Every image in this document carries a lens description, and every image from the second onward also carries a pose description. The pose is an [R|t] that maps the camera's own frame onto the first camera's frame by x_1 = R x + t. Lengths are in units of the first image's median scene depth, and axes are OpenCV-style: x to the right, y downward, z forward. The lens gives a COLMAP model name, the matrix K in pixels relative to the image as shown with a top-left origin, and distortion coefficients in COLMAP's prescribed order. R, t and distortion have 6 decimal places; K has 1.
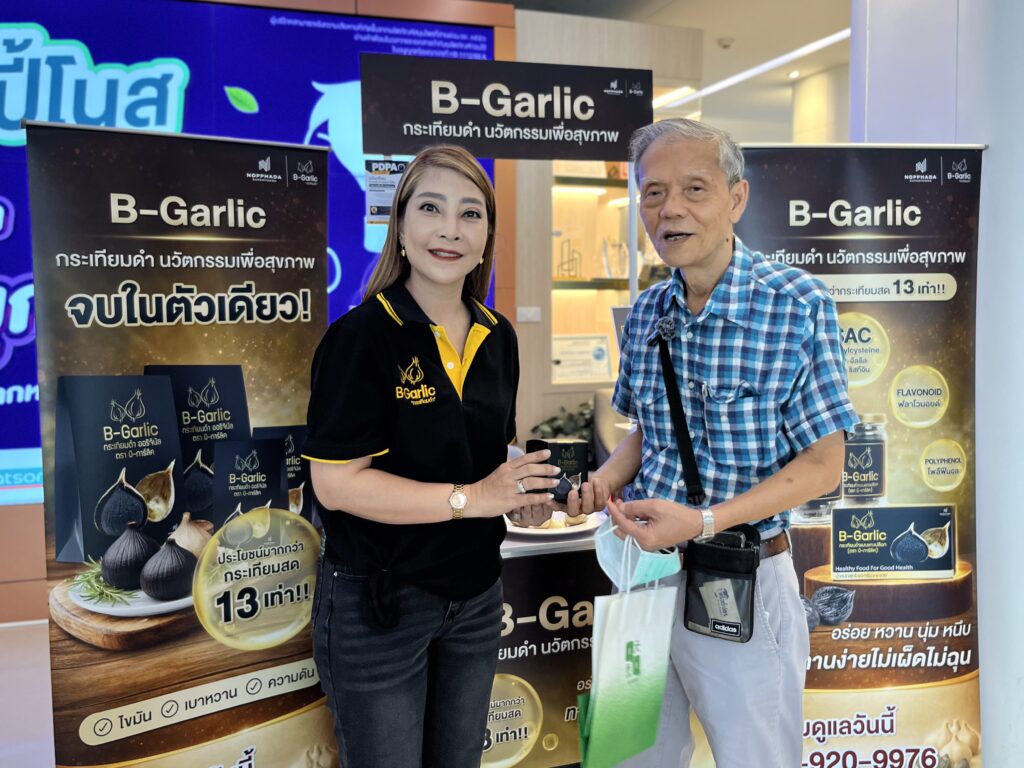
lens RADIAL K [[791.7, 0, 514.1], [0, 791.7, 377.6], [0, 0, 1]] dist [0.022425, -0.027575]
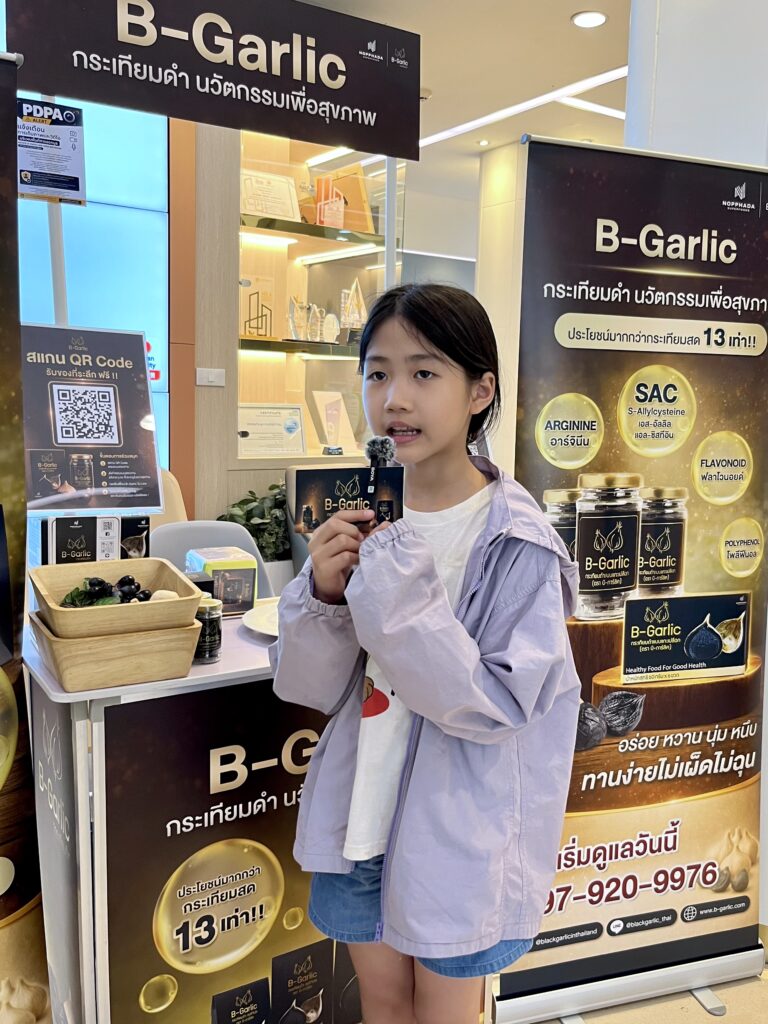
lens RADIAL K [[791.7, 0, 389.2], [0, 791.7, 520.2], [0, 0, 1]] dist [0.022425, -0.027575]
pose [[0.962208, -0.000844, 0.272314, -0.069161], [-0.018913, 0.997374, 0.069917, 0.026438], [-0.271658, -0.072424, 0.959665, 0.268581]]
